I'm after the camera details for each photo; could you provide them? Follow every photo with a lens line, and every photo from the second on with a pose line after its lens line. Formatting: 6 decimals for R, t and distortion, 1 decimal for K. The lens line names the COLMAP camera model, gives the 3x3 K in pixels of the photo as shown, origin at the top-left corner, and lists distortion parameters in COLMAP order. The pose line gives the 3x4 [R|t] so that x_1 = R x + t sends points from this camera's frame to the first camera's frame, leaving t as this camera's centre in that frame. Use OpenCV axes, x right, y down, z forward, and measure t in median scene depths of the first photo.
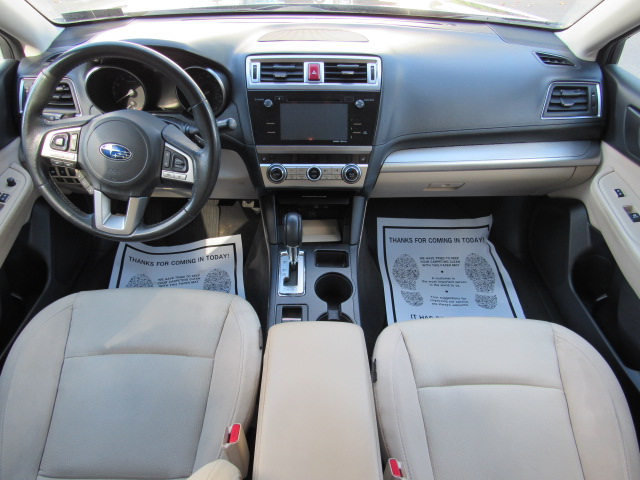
lens RADIAL K [[457.4, 0, 323.3], [0, 457.4, 243.9], [0, 0, 1]] dist [-0.028022, -0.001952]
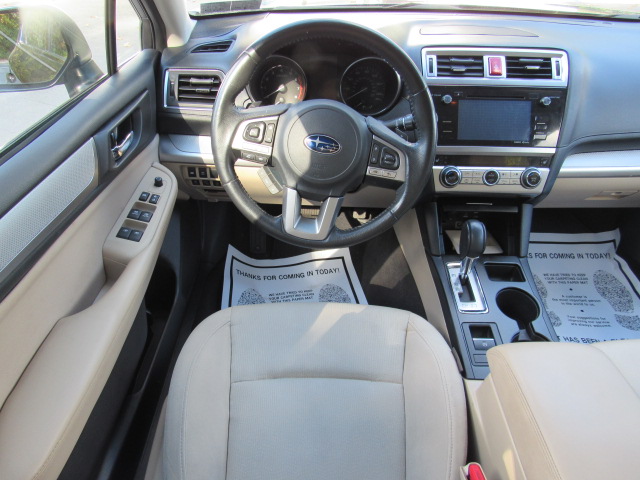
lens RADIAL K [[457.4, 0, 319.5], [0, 457.4, 243.4], [0, 0, 1]] dist [-0.028022, -0.001952]
pose [[0.999869, 0.010506, -0.012293, -0.349224], [-0.011048, 0.998931, -0.044897, 0.020914], [0.011809, 0.045026, 0.998916, 0.102394]]
